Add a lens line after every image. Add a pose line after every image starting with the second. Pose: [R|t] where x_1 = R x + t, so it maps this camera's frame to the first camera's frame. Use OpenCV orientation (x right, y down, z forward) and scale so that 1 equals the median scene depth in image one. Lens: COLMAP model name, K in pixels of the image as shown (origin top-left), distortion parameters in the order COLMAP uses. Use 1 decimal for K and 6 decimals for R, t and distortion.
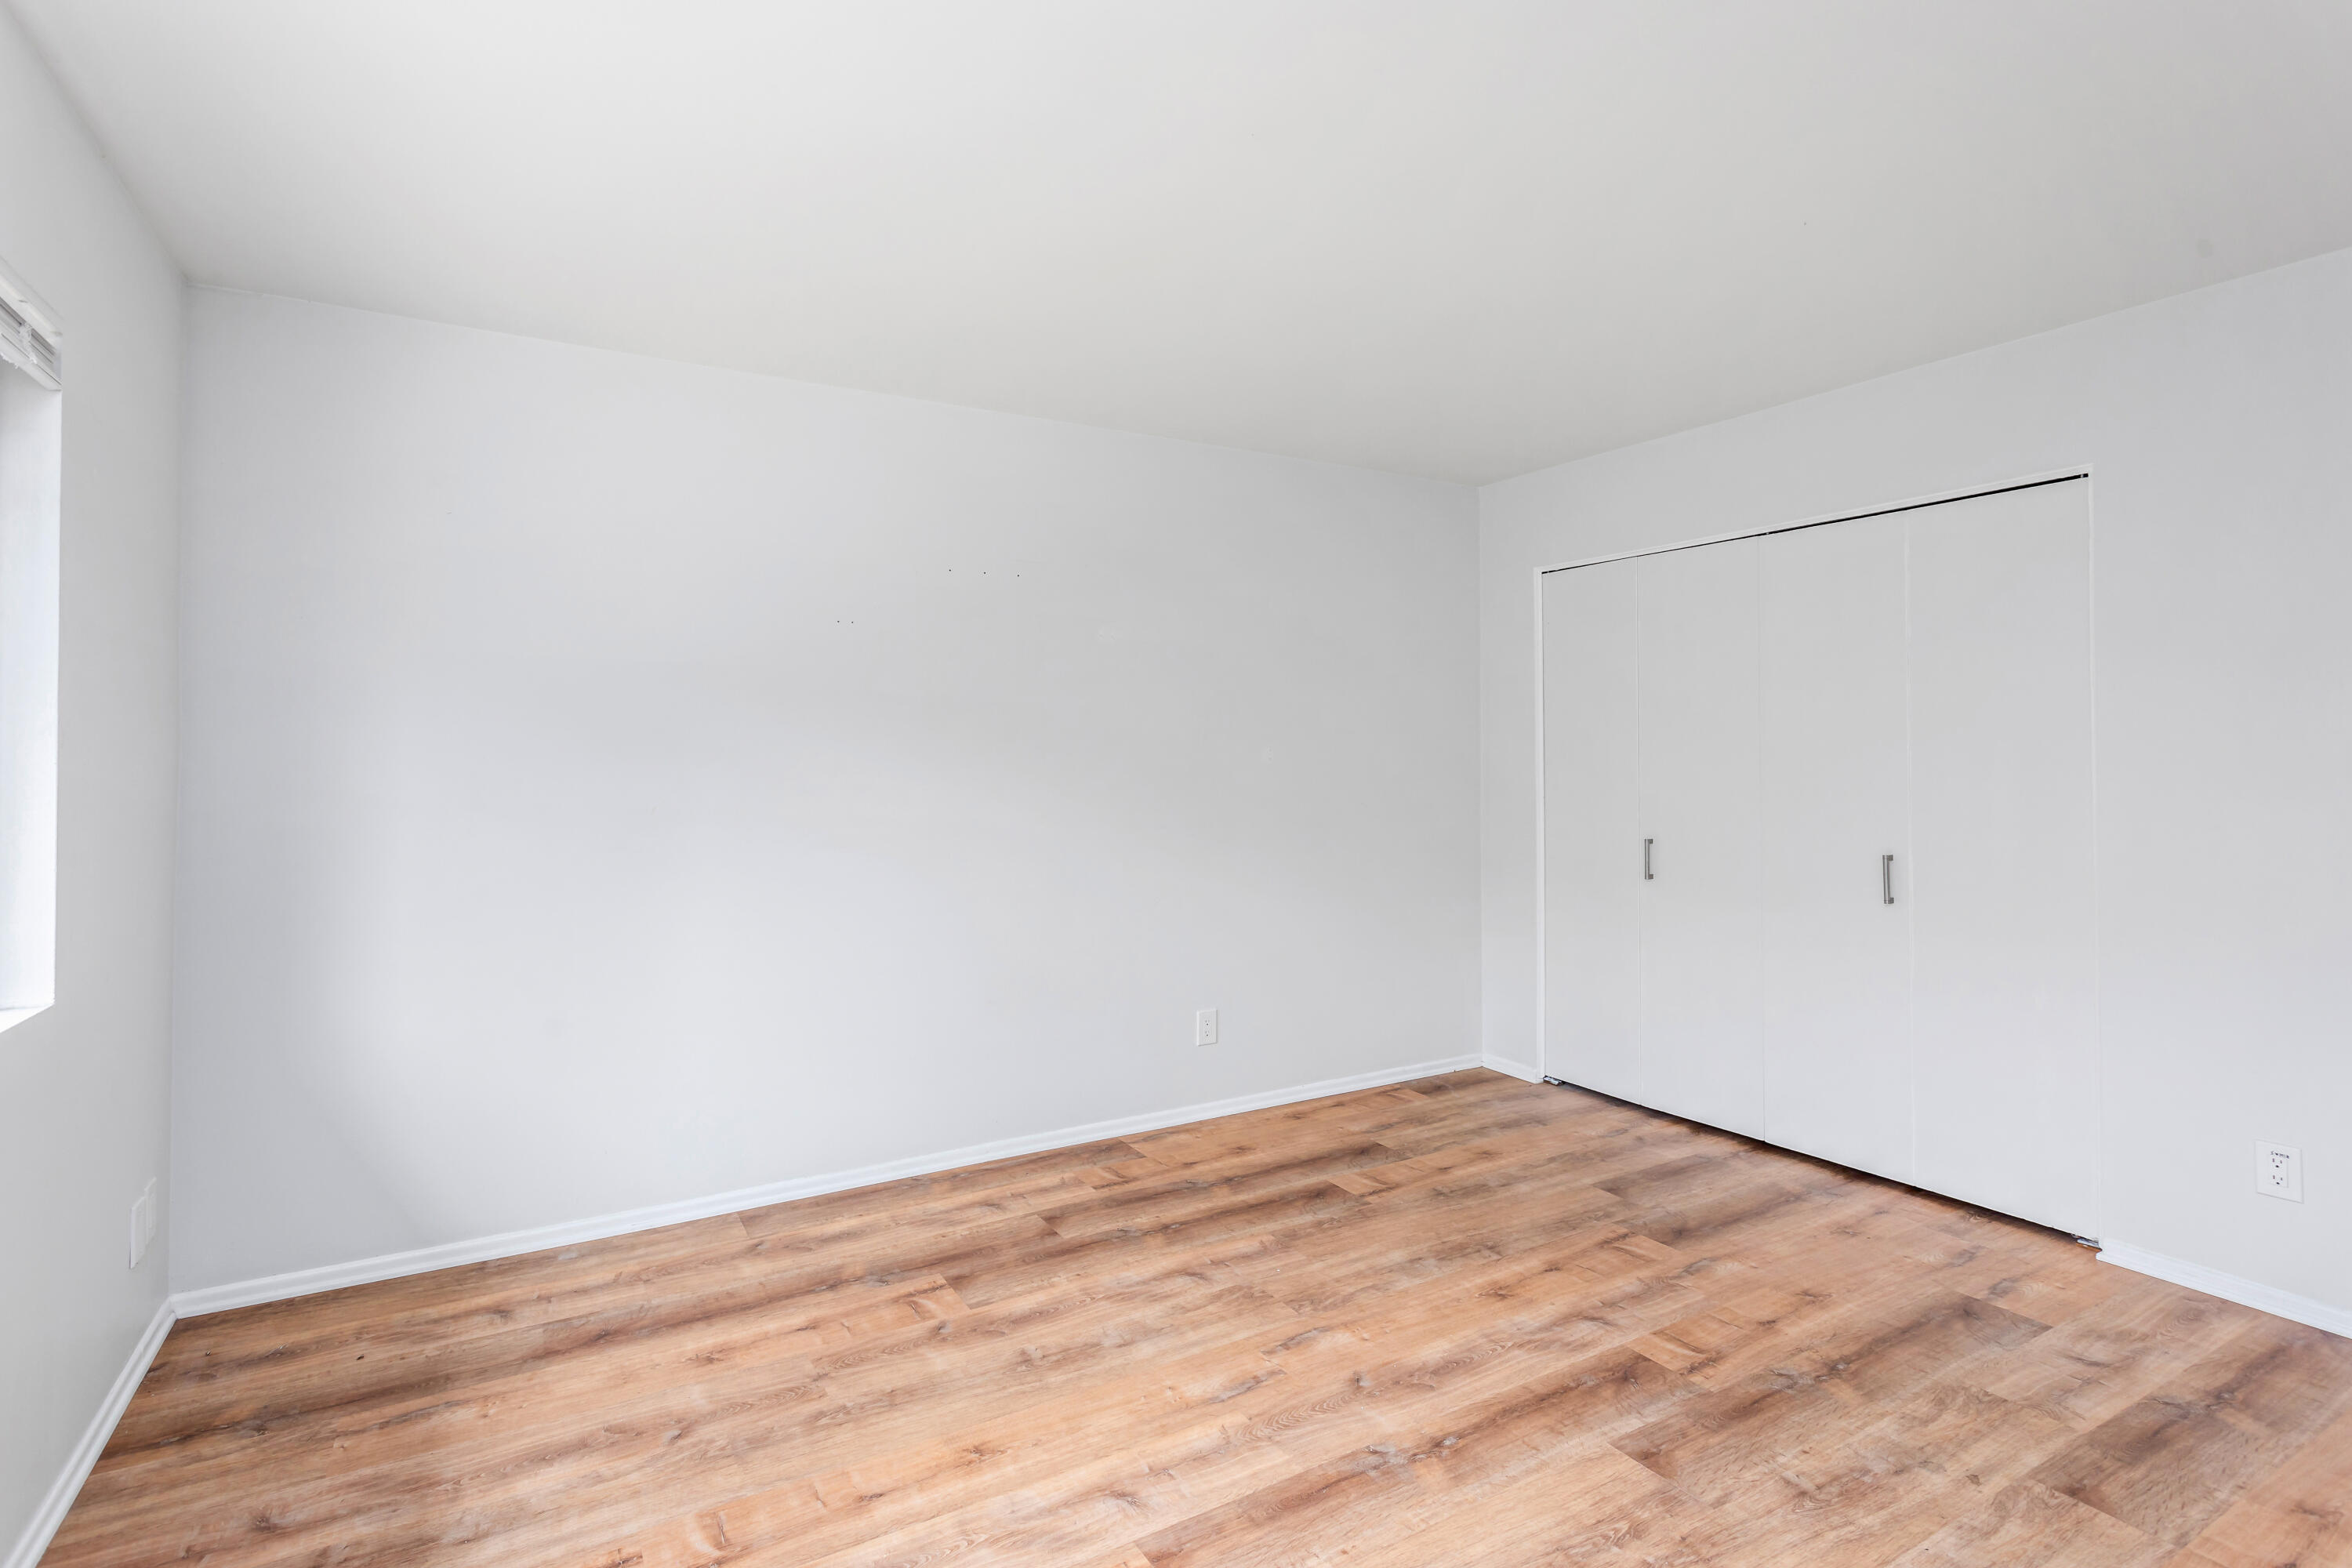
lens RADIAL K [[1138.3, 0, 1167.3], [0, 1138.3, 779.8], [0, 0, 1]] dist [-0.001686, 0.002762]
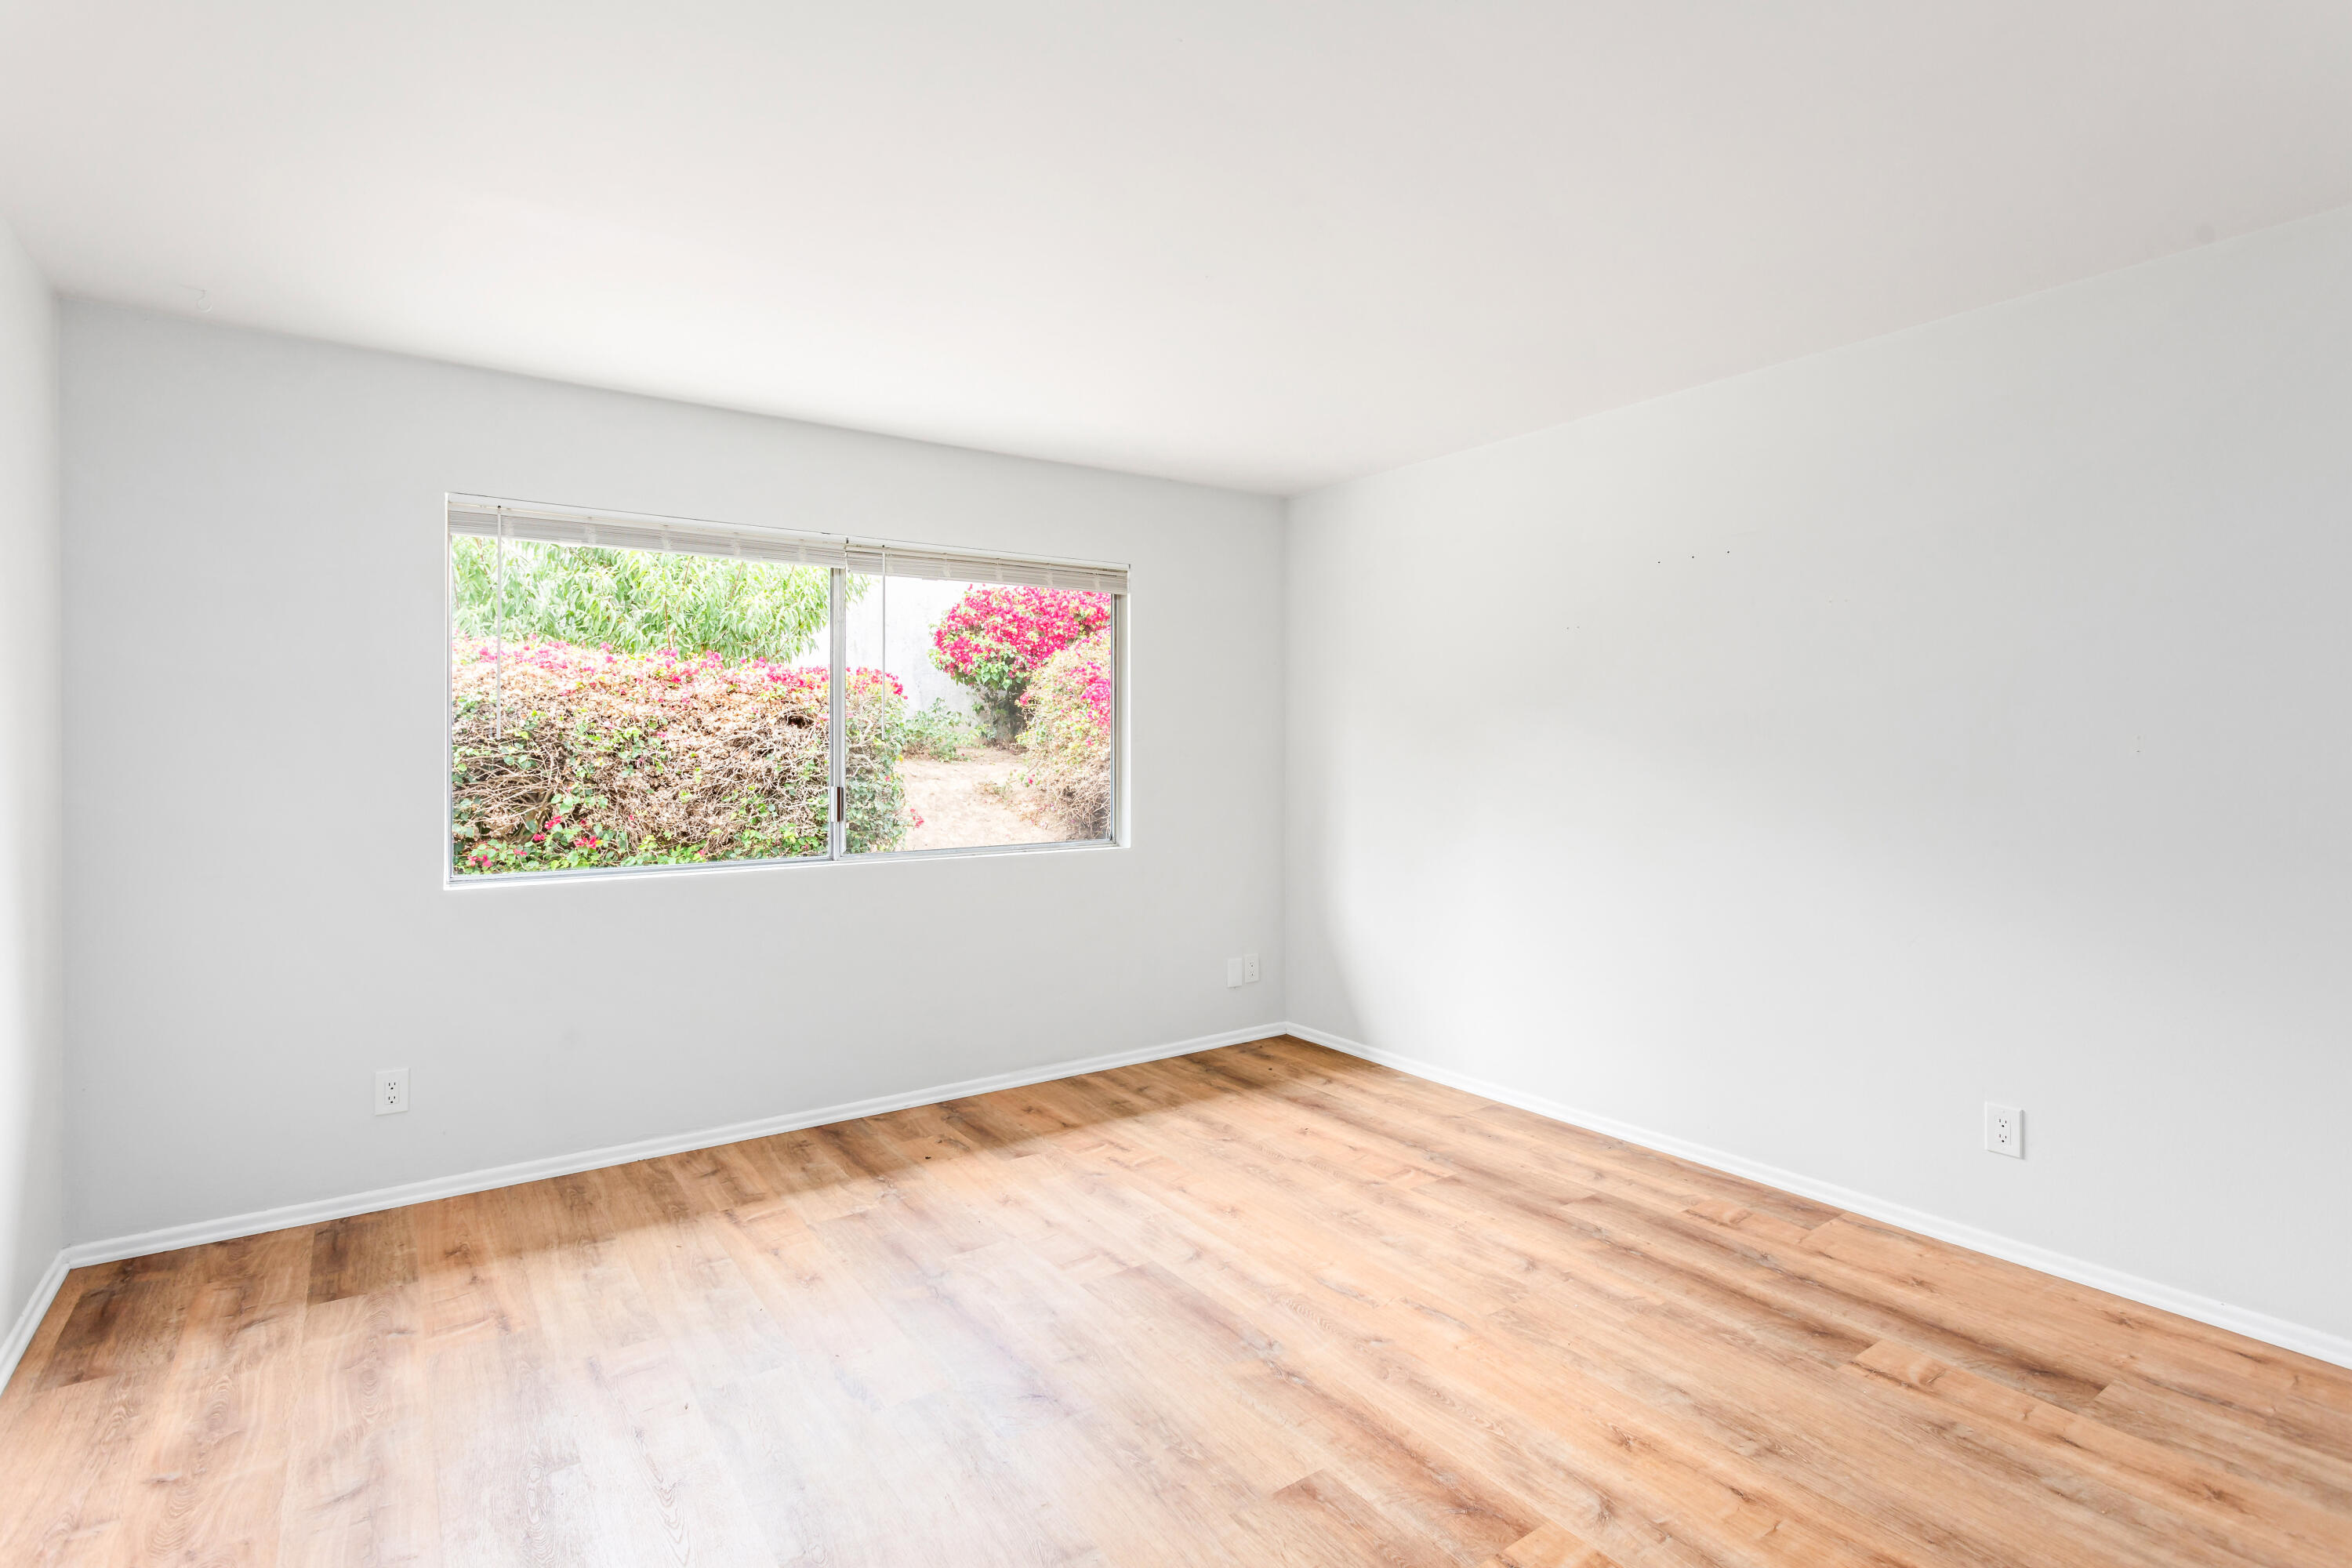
lens RADIAL K [[1138.3, 0, 1167.0], [0, 1138.3, 774.8], [0, 0, 1]] dist [-0.001686, 0.002762]
pose [[0.080545, 0.028903, -0.996332, 0.955342], [-0.019789, 0.999429, 0.027393, -0.022038], [0.996554, 0.017510, 0.081071, 0.563293]]
